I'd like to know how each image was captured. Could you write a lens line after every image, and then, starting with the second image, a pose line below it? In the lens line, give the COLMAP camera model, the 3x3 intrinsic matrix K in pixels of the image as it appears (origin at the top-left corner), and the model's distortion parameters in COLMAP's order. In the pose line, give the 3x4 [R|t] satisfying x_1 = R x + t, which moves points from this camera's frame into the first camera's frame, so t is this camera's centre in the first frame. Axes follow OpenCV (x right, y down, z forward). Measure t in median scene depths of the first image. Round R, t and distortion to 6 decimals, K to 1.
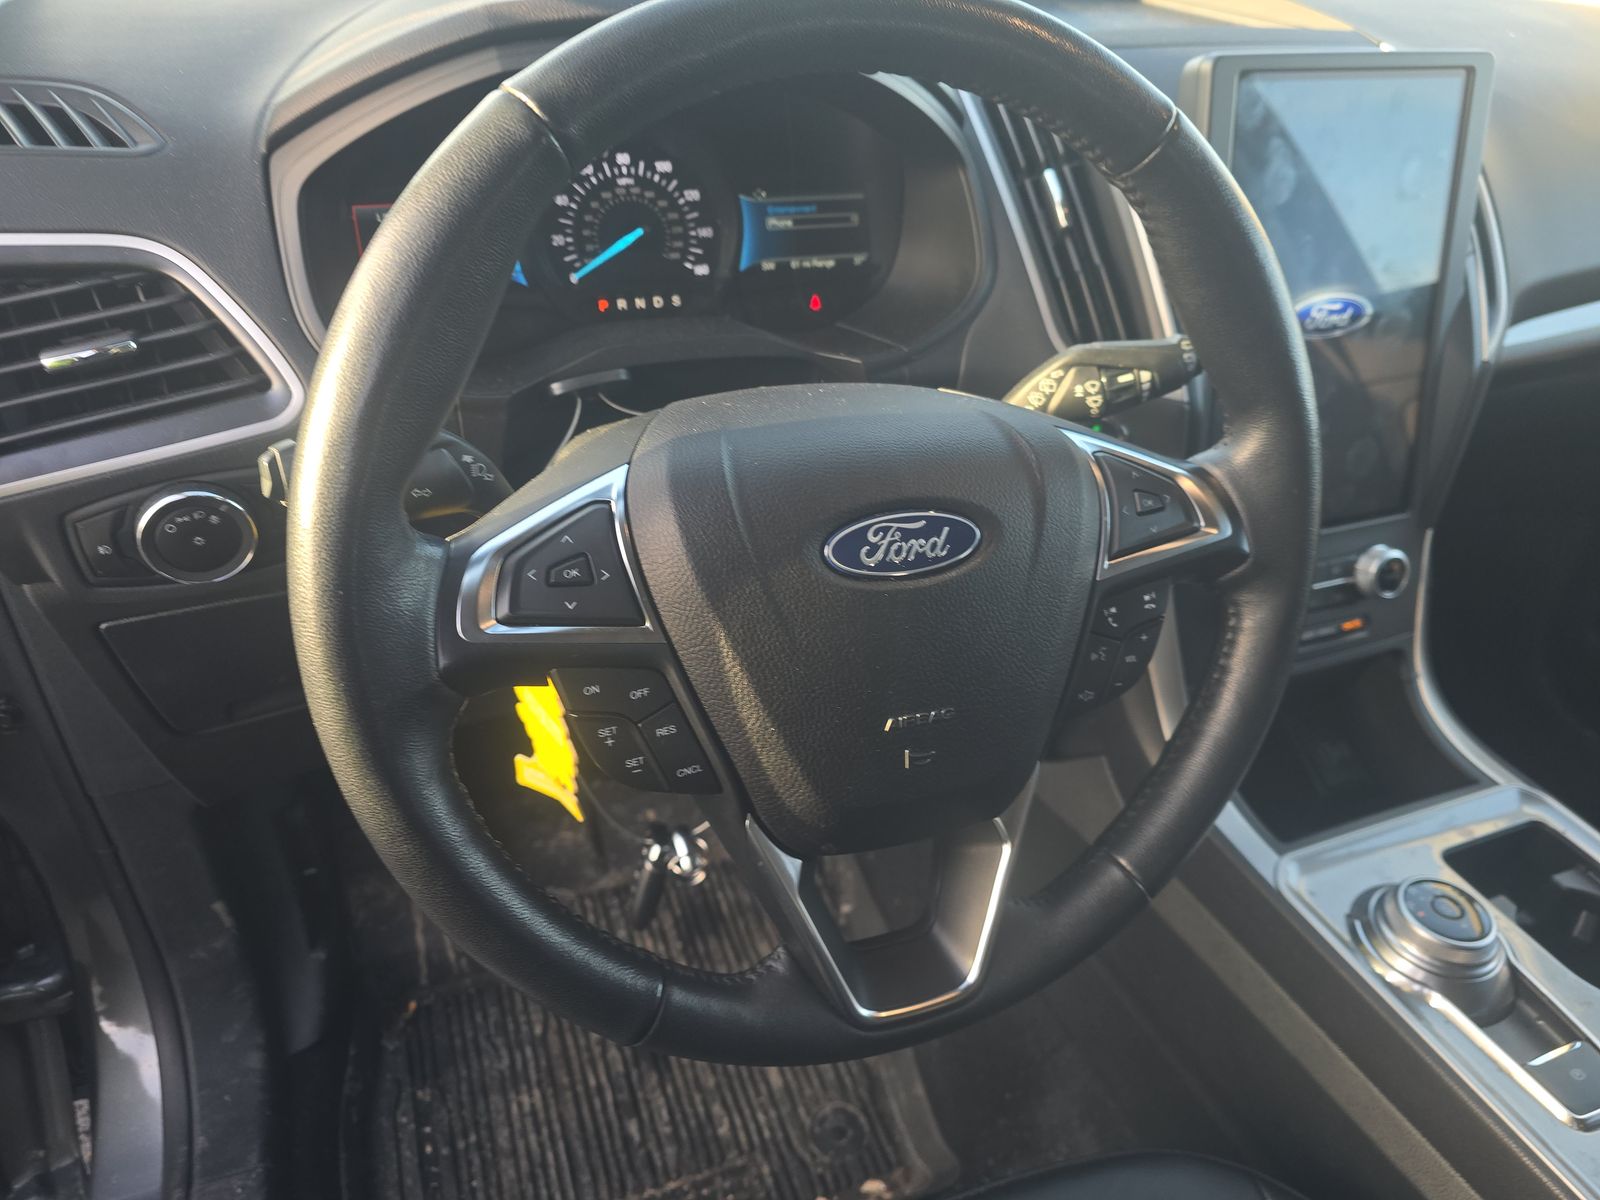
lens RADIAL K [[1088.8, 0, 798.4], [0, 1088.8, 588.6], [0, 0, 1]] dist [0.002638, -0.000176]
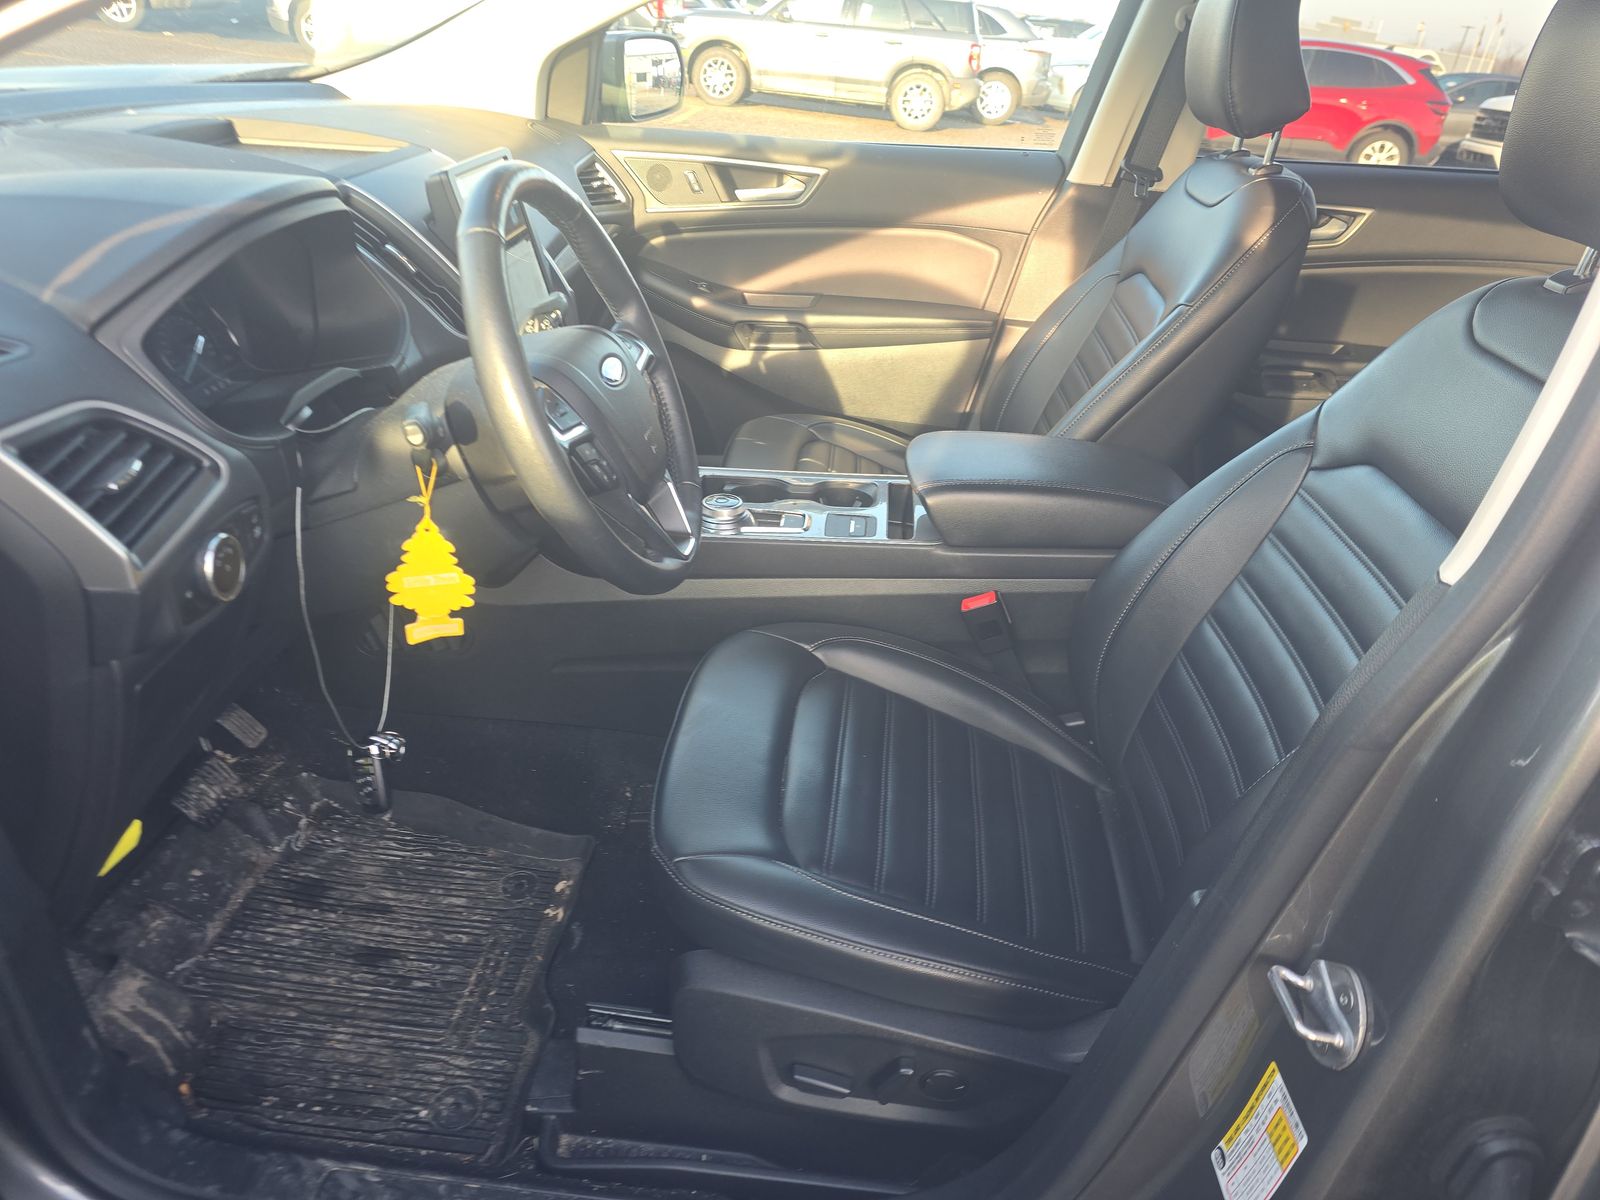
lens RADIAL K [[1088.8, 0, 798.4], [0, 1088.8, 588.6], [0, 0, 1]] dist [0.002638, -0.000176]
pose [[0.447480, -0.455069, 0.769853, -0.898434], [0.486730, 0.846111, 0.217233, 0.025382], [-0.750237, 0.277503, 0.600113, -0.340958]]
